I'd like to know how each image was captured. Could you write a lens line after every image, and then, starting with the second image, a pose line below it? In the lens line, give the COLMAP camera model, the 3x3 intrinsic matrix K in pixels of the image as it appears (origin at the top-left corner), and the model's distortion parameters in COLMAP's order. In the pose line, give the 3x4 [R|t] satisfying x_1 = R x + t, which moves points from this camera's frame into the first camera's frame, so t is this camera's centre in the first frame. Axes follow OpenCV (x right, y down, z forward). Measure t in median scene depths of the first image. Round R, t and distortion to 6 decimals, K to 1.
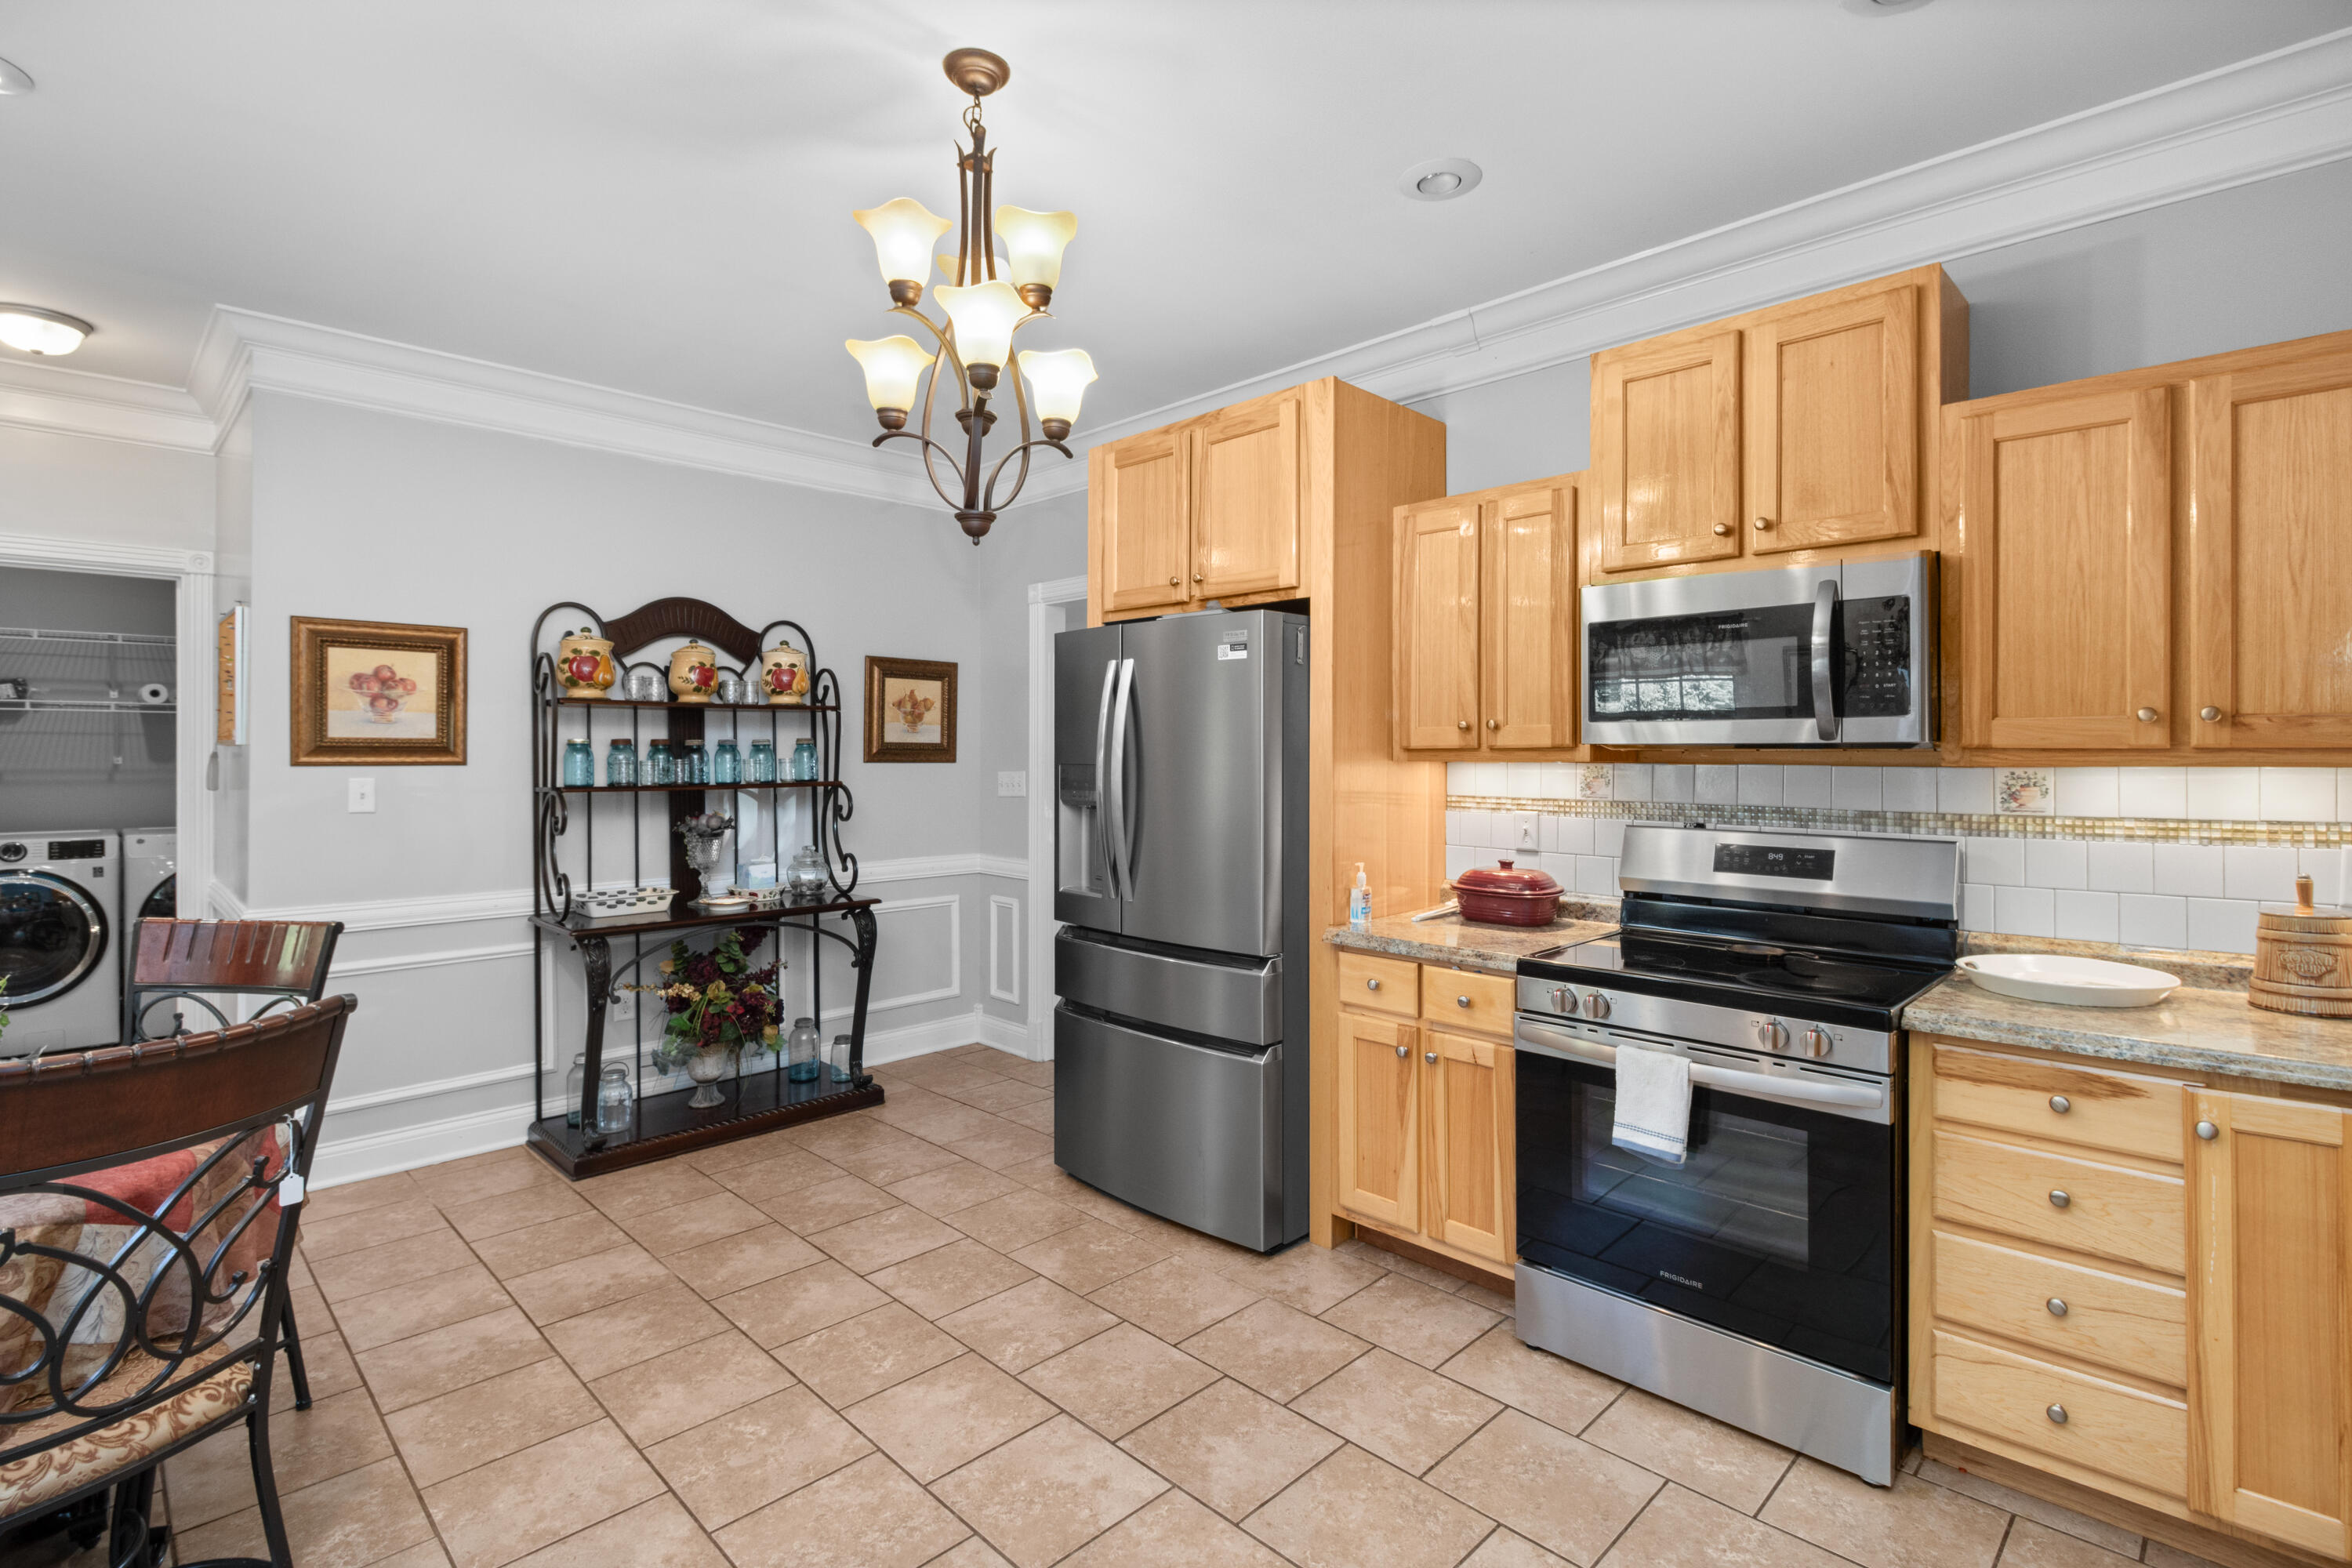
lens RADIAL K [[1124.7, 0, 1247.6], [0, 1124.7, 764.1], [0, 0, 1]] dist [0.011729, -0.007515]
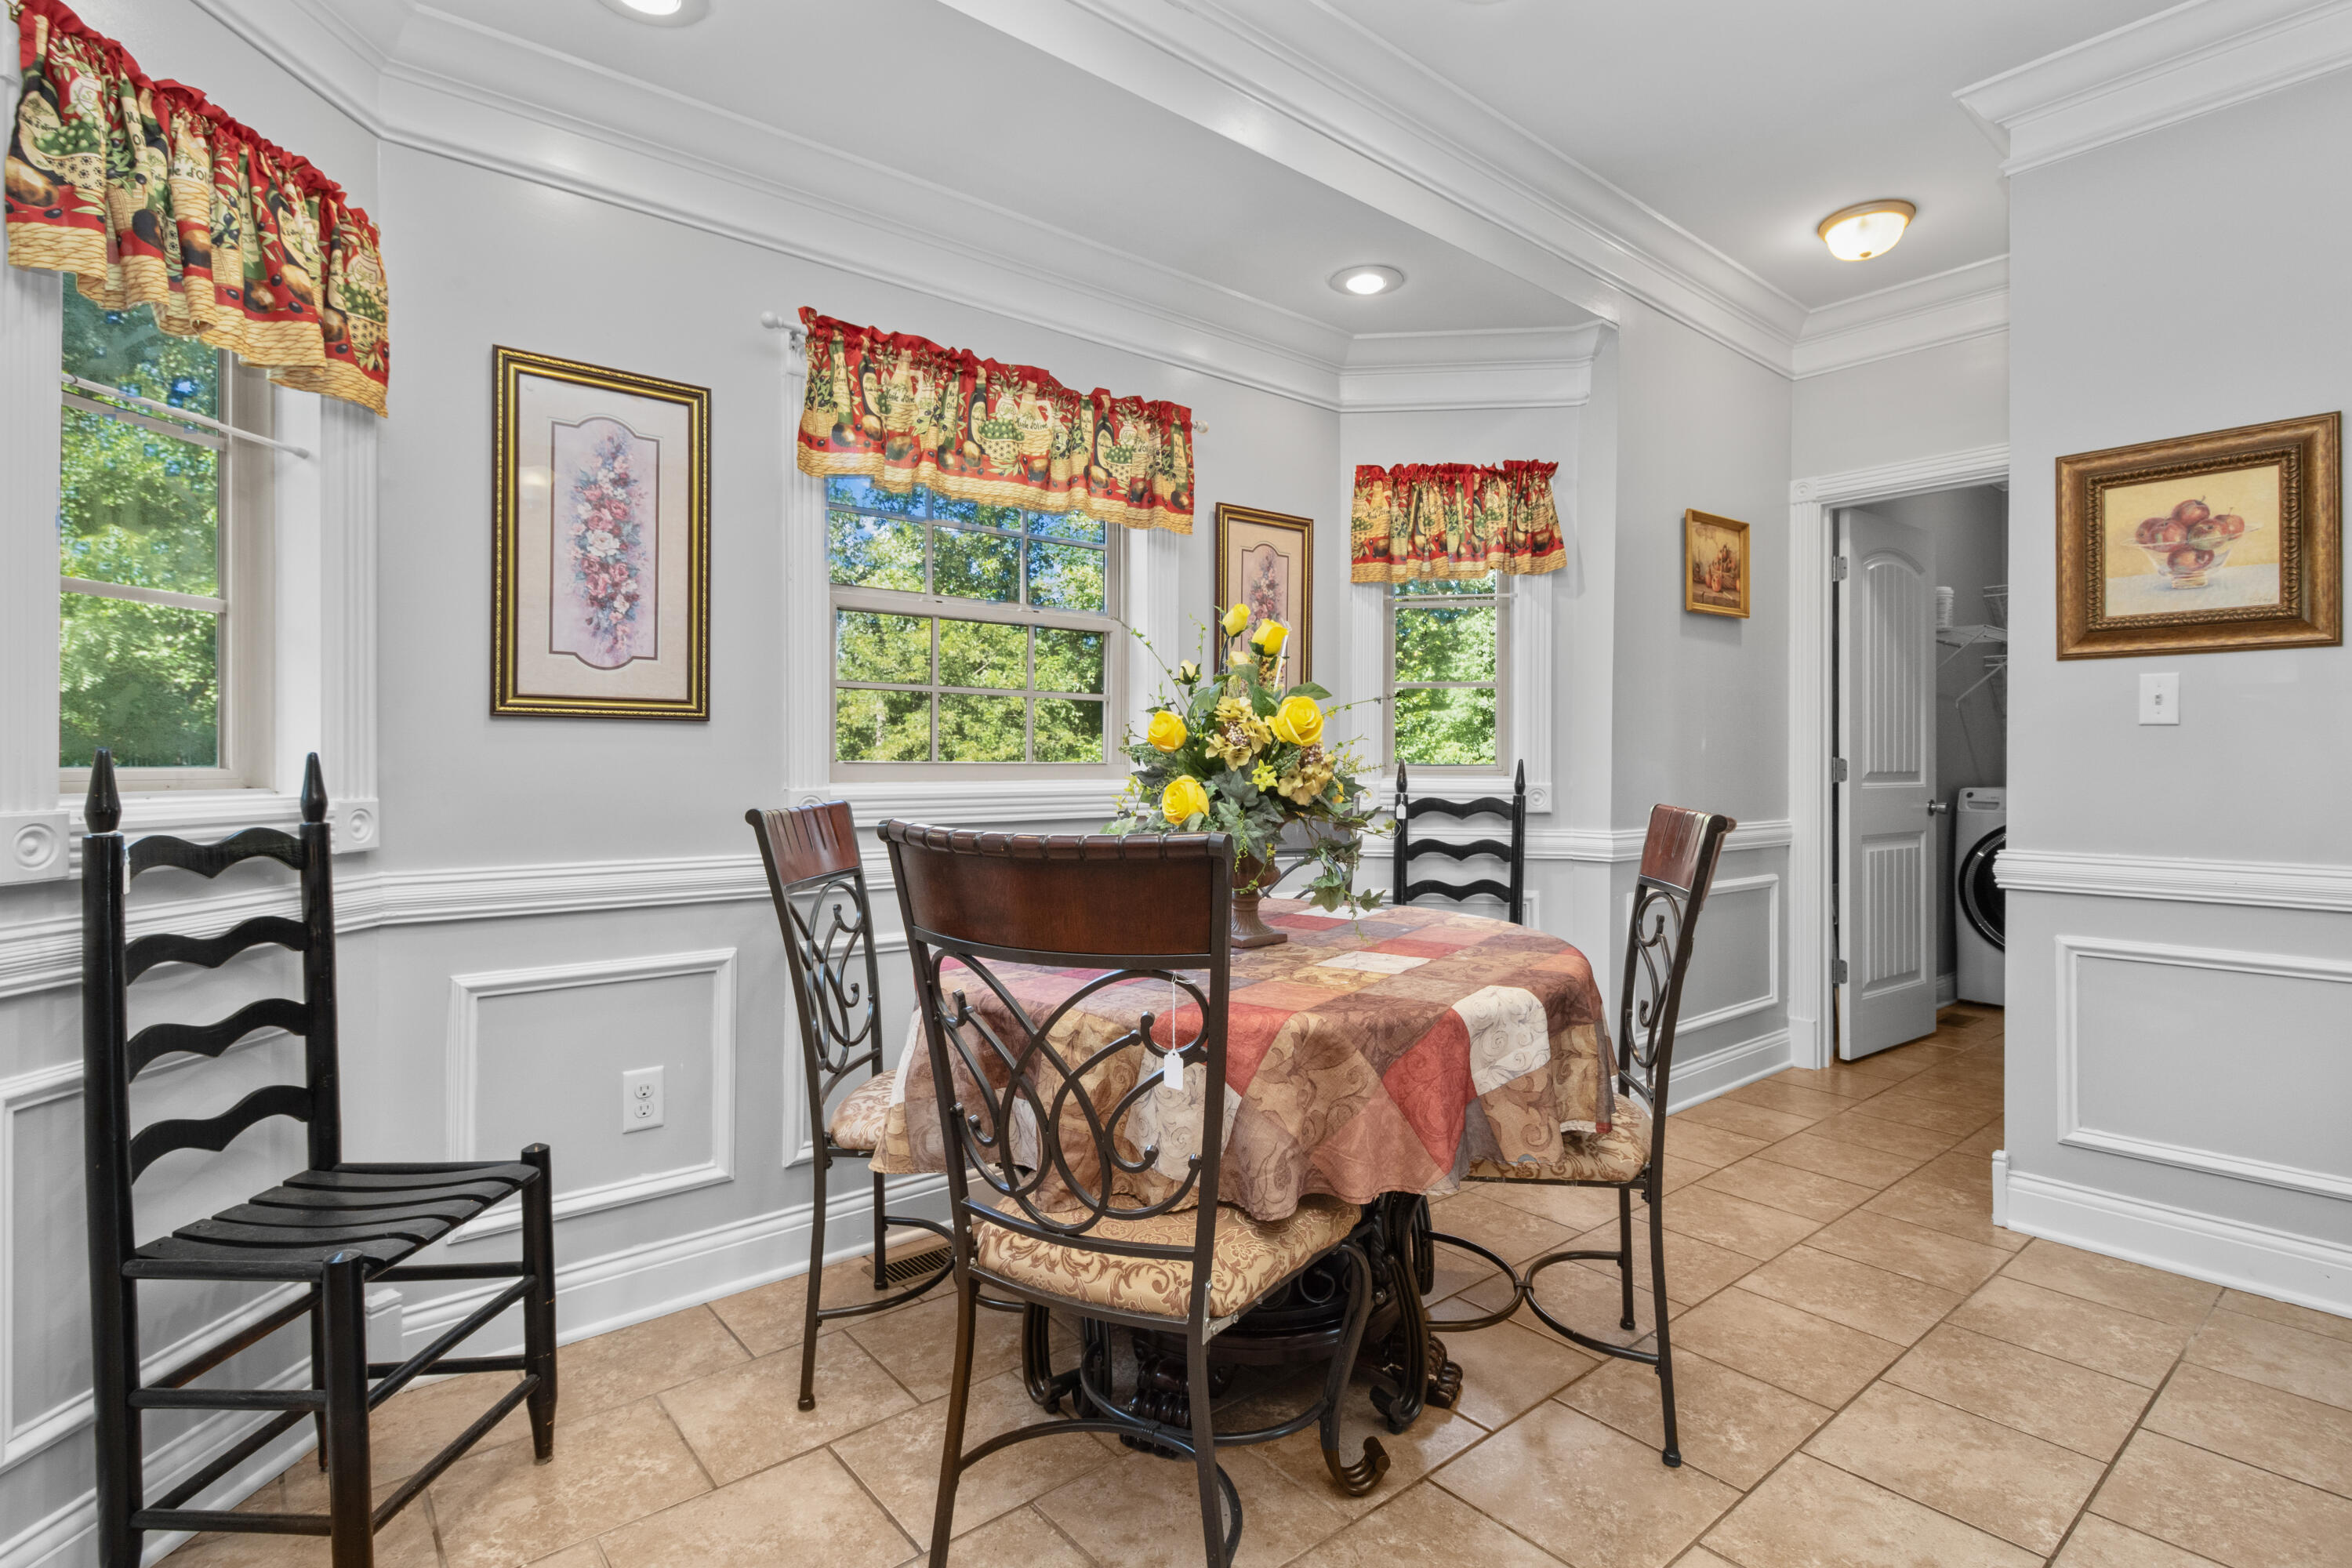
lens RADIAL K [[1124.7, 0, 1175.3], [0, 1124.7, 758.9], [0, 0, 1]] dist [0.011729, -0.007515]
pose [[-0.122392, -0.011346, -0.992417, -0.039025], [-0.016583, 0.999818, -0.009386, 0.080897], [0.992343, 0.015309, -0.122558, 0.503838]]
